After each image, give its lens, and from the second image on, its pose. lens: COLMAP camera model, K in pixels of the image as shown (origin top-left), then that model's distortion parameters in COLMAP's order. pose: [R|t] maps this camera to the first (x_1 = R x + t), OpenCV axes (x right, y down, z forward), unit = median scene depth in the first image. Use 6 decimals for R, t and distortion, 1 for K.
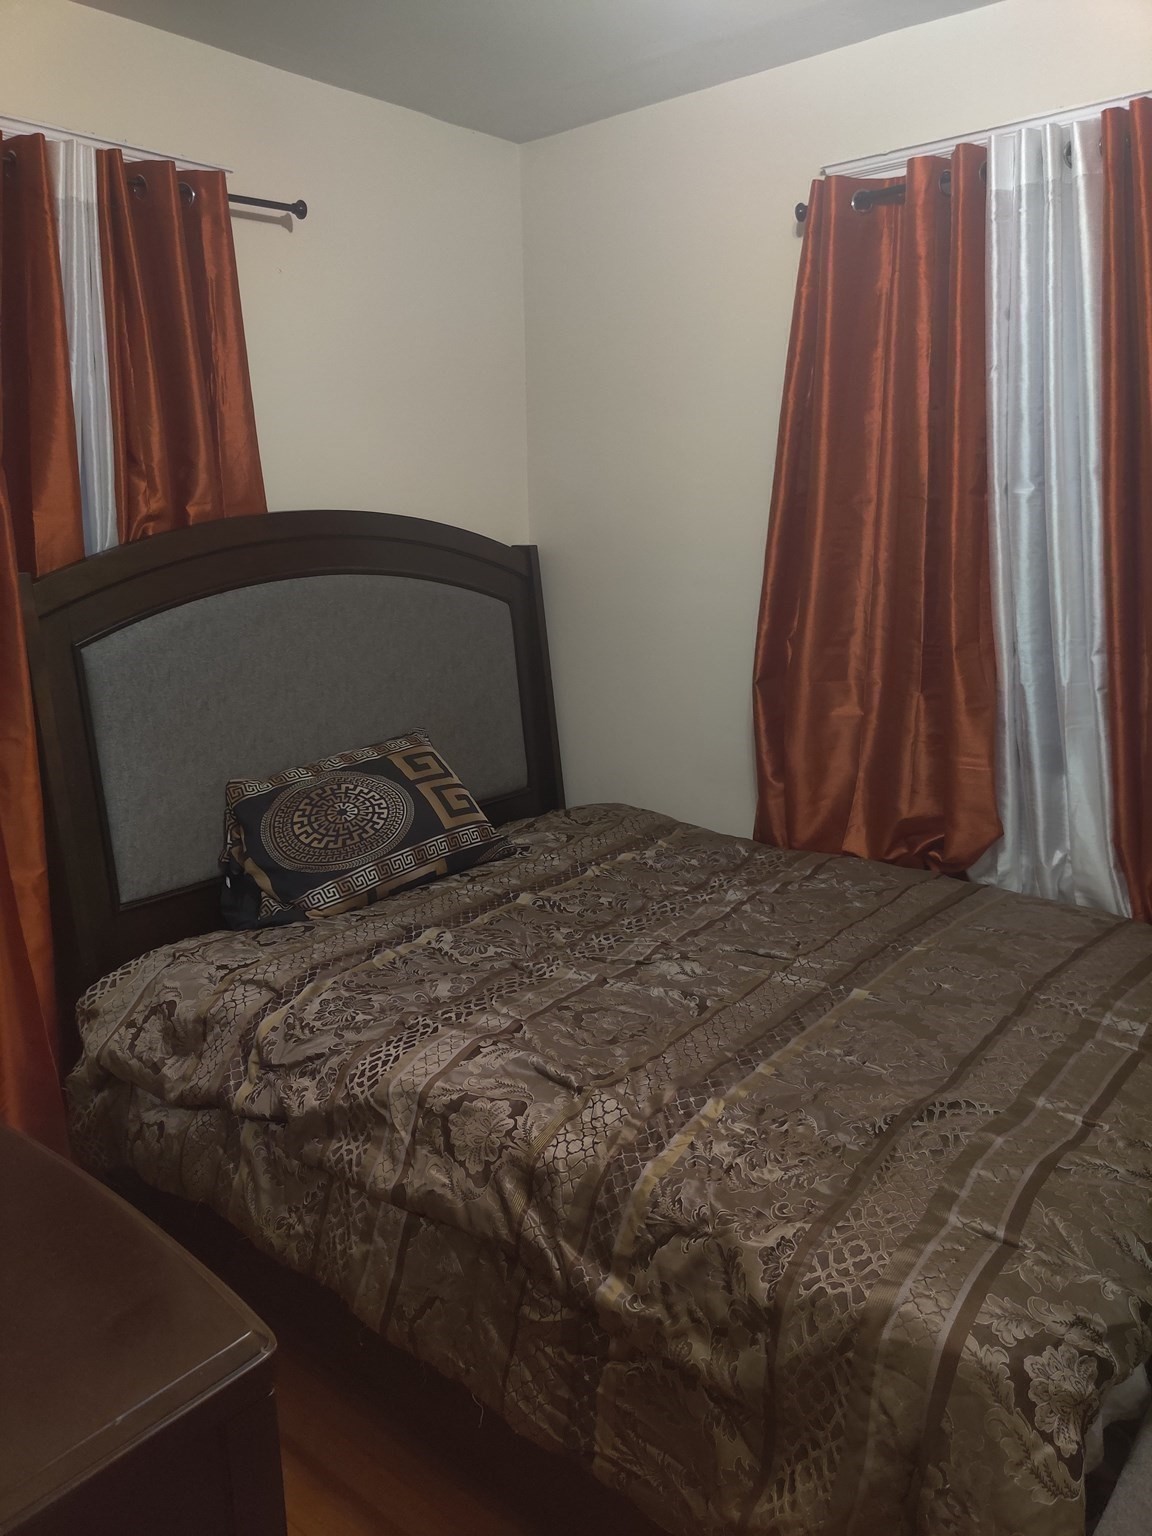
lens RADIAL K [[1154.0, 0, 577.9], [0, 1154.0, 756.1], [0, 0, 1]] dist [0.046139, -0.034286]
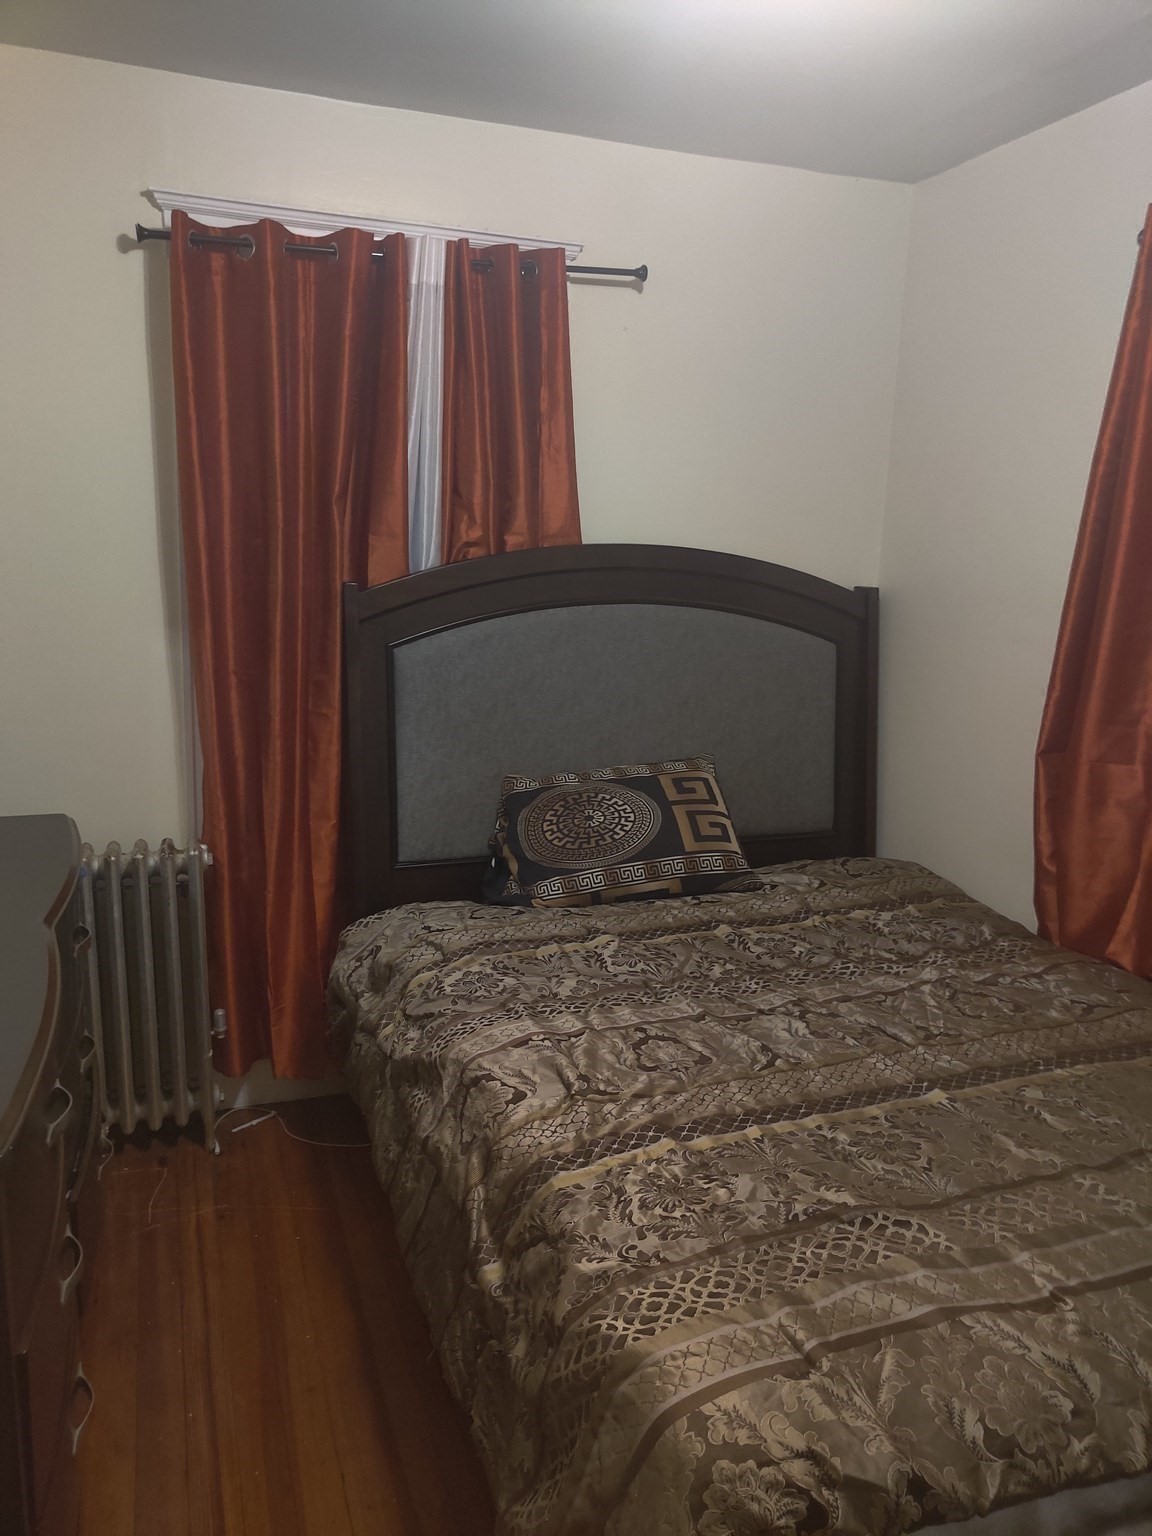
lens RADIAL K [[1154.0, 0, 584.6], [0, 1154.0, 759.6], [0, 0, 1]] dist [0.046139, -0.034286]
pose [[0.869280, 0.138597, -0.474492, 0.324916], [-0.147194, 0.988921, 0.019197, -0.028934], [0.471896, 0.053155, 0.880050, 0.033195]]
